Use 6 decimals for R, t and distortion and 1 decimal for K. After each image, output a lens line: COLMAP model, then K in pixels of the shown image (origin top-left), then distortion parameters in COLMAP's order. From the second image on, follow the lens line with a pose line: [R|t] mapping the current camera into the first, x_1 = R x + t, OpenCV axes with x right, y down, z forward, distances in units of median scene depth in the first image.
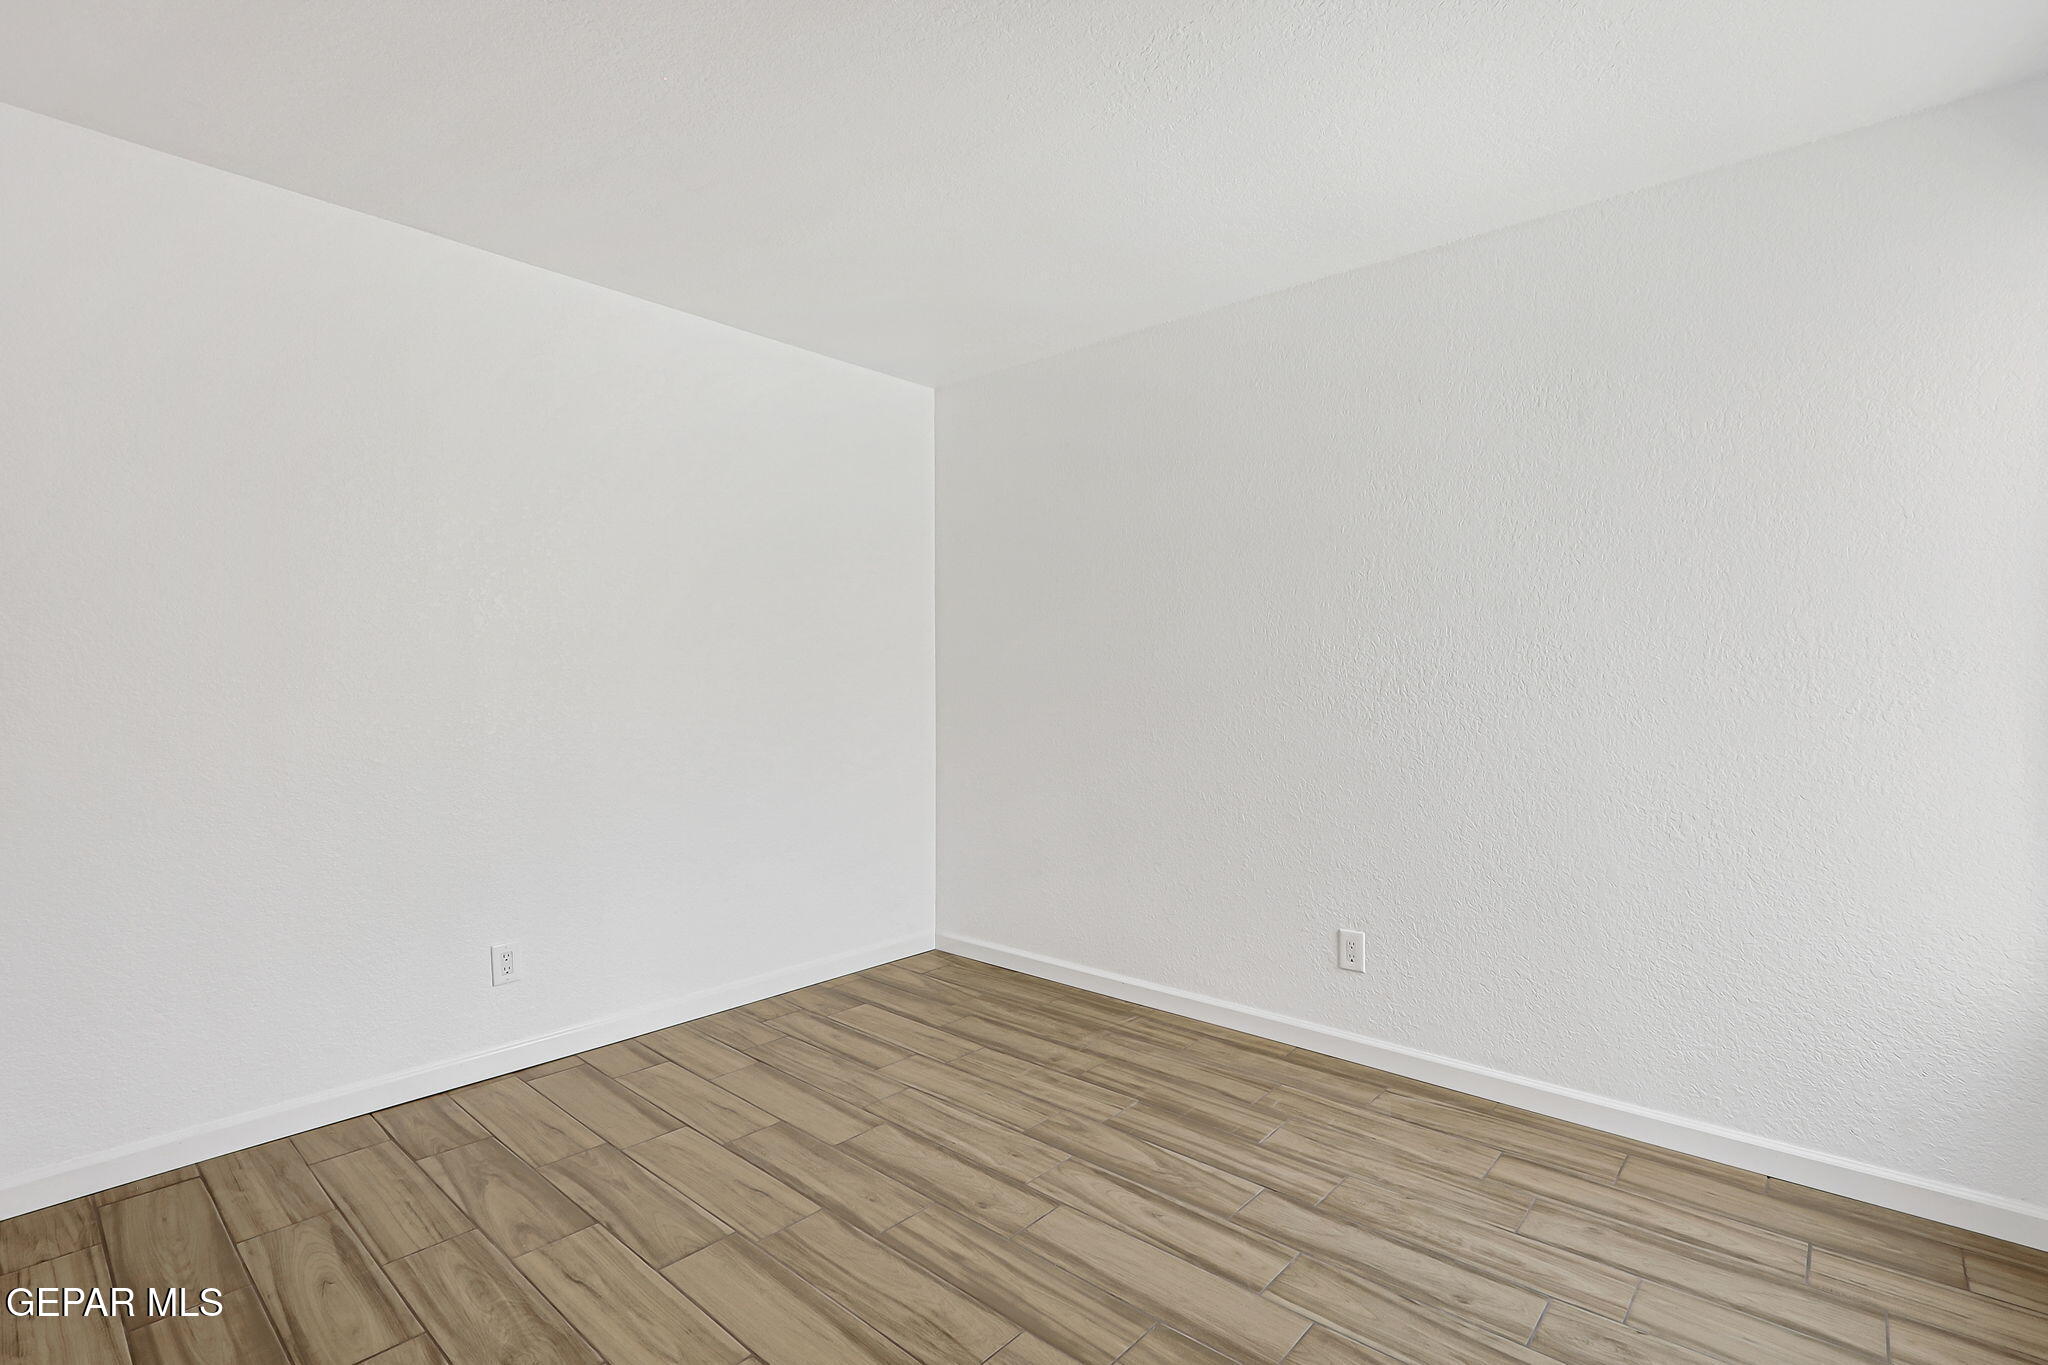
lens RADIAL K [[968.7, 0, 1021.6], [0, 968.7, 700.1], [0, 0, 1]] dist [-0.015538, 0.002966]
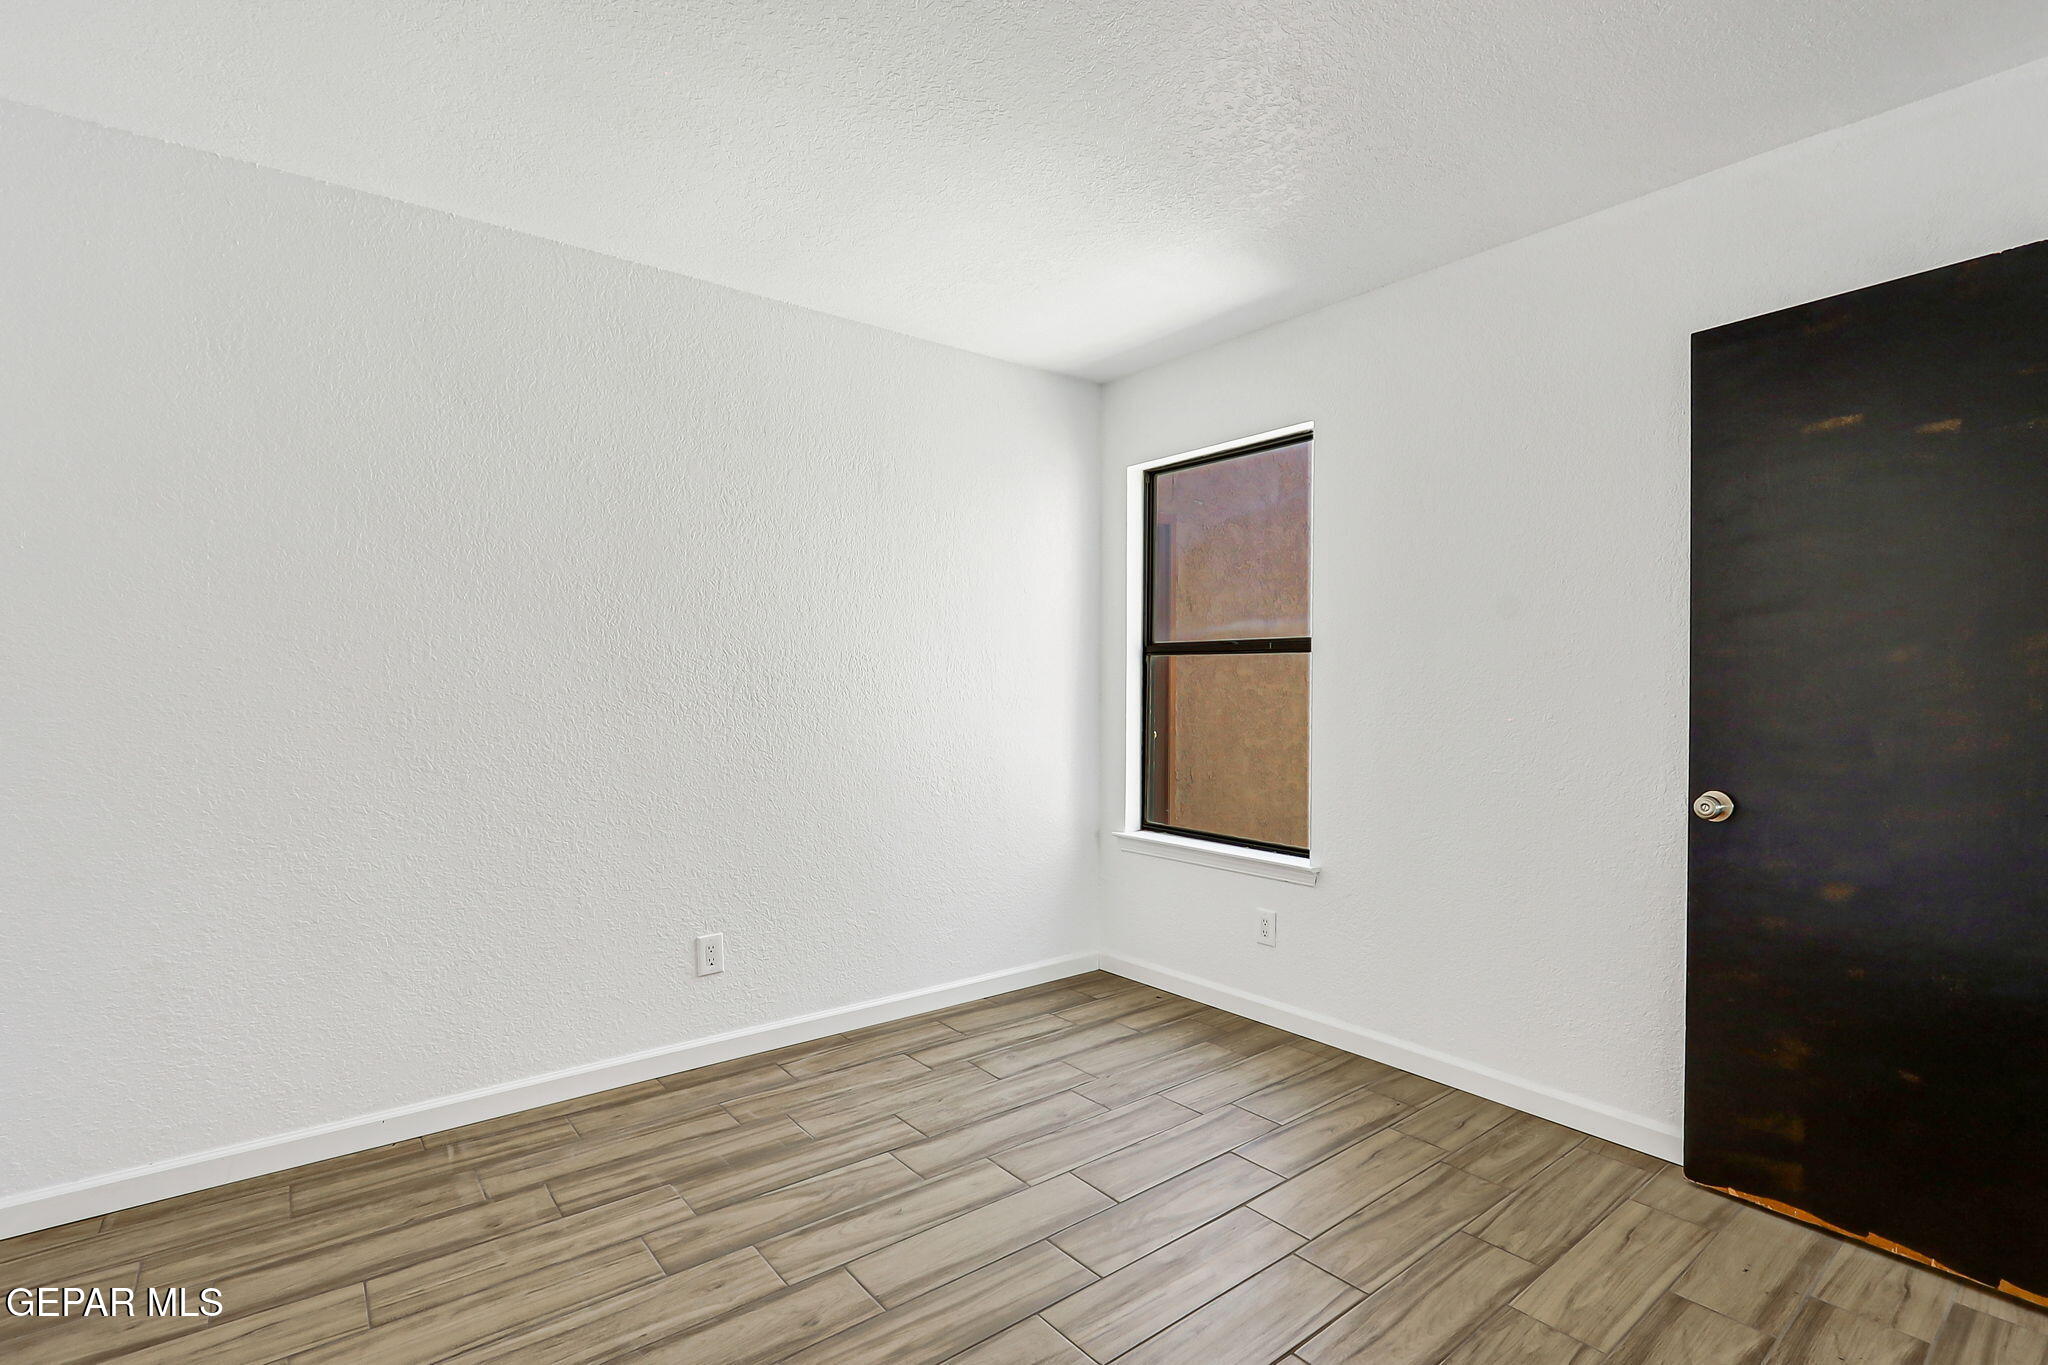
lens RADIAL K [[968.7, 0, 1073.7], [0, 968.7, 718.2], [0, 0, 1]] dist [-0.015538, 0.002966]
pose [[0.137365, -0.036088, 0.989863, -0.745485], [0.020382, 0.999227, 0.033601, -0.016992], [-0.990311, 0.015560, 0.137994, 0.602651]]
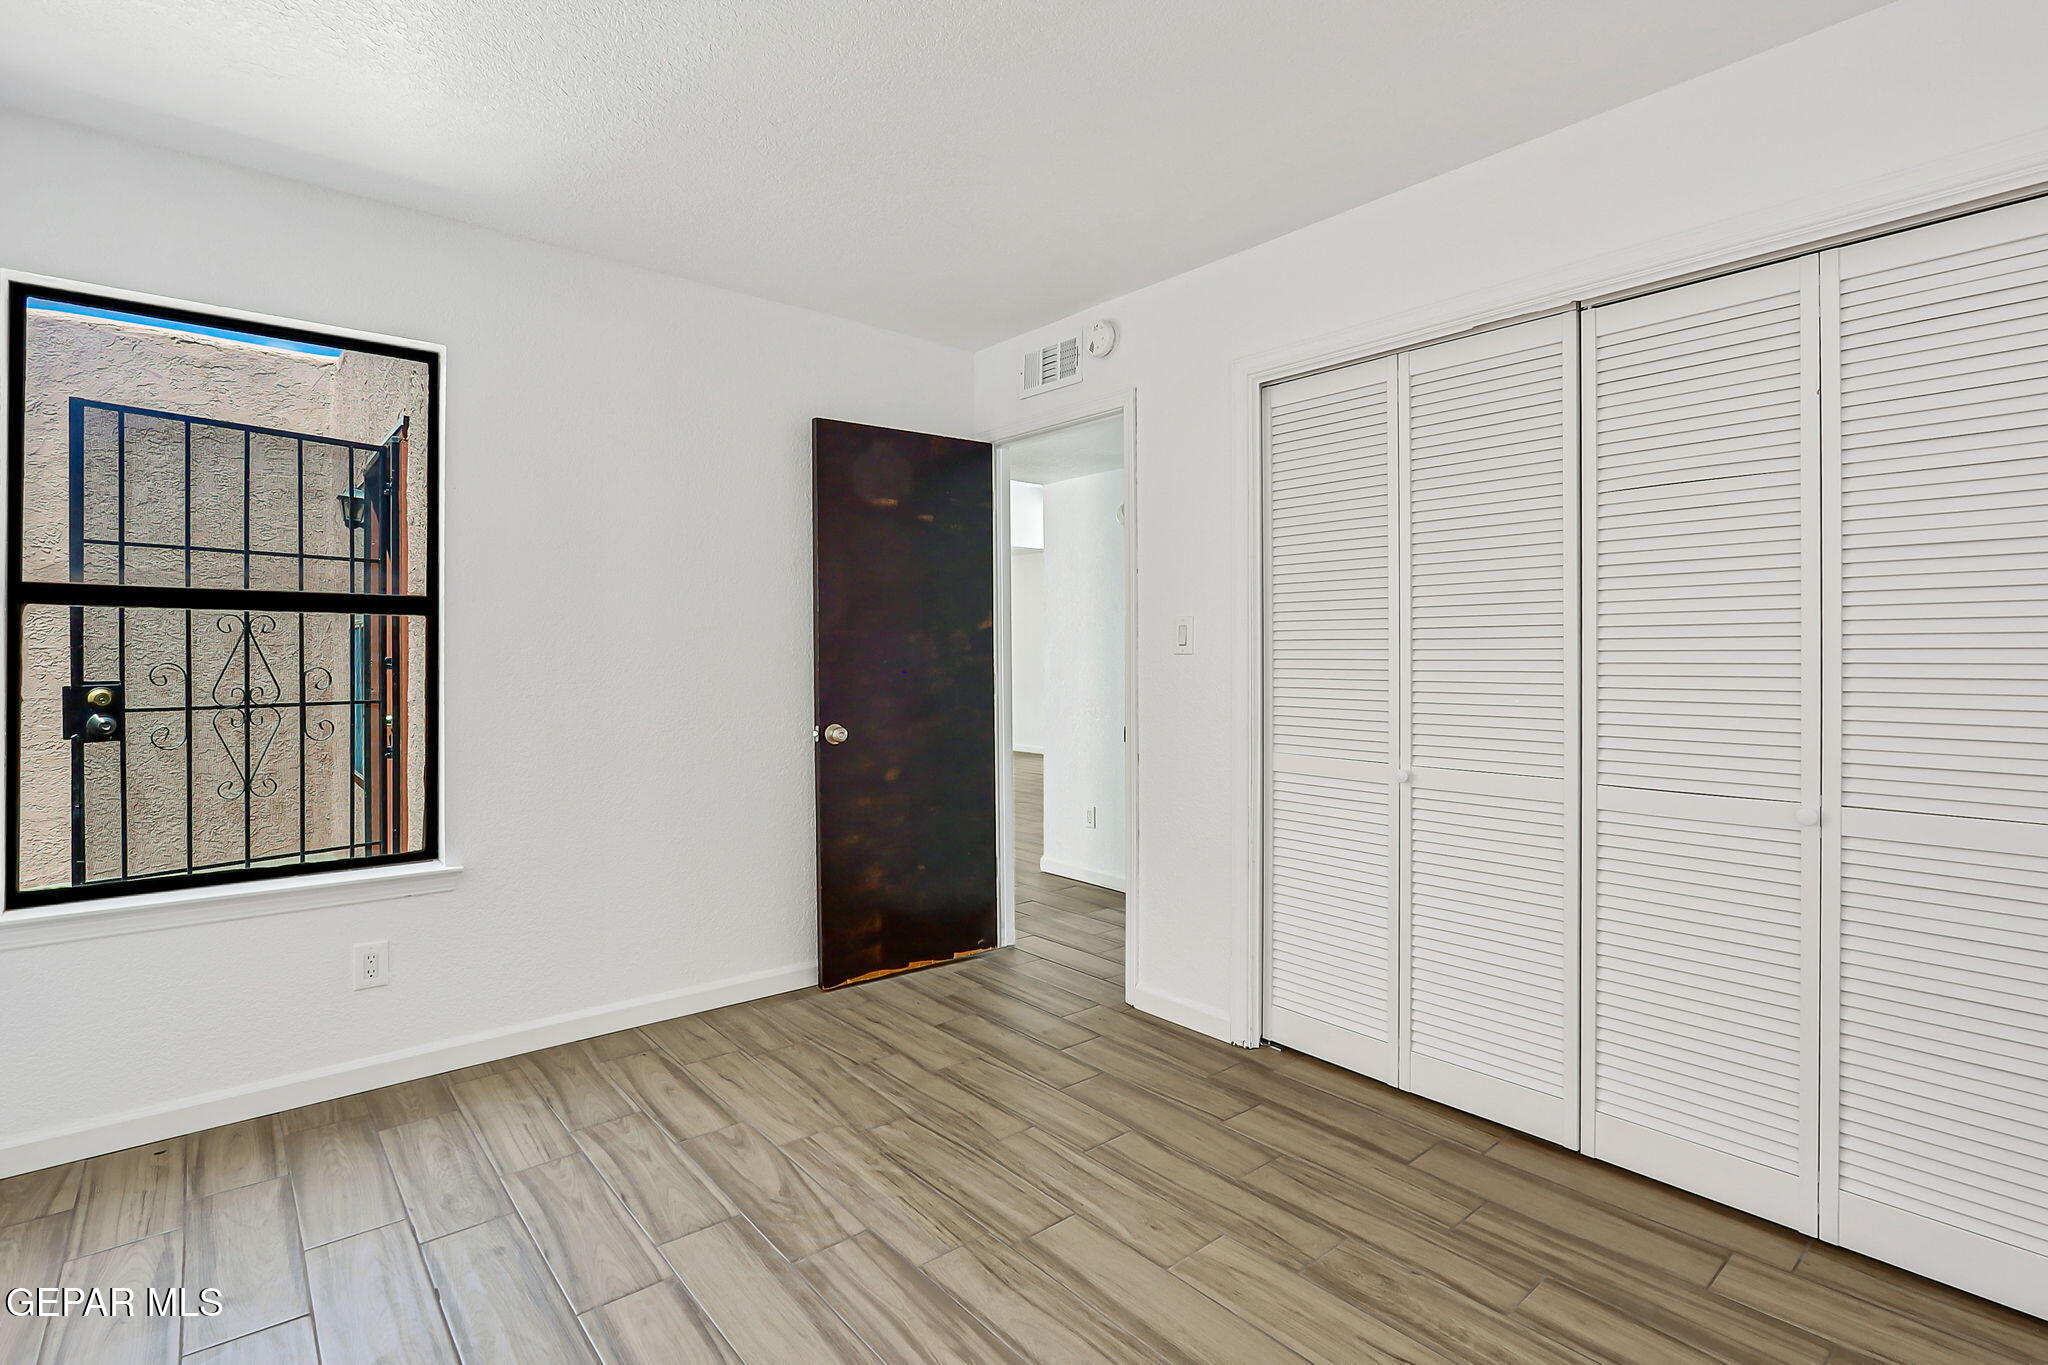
lens RADIAL K [[968.7, 0, 1031.8], [0, 968.7, 660.6], [0, 0, 1]] dist [-0.015538, 0.002966]
pose [[-0.990838, -0.002988, 0.135023, -0.197764], [0.001595, 0.999427, 0.033825, -0.040025], [-0.135047, 0.033730, -0.990265, 1.507192]]
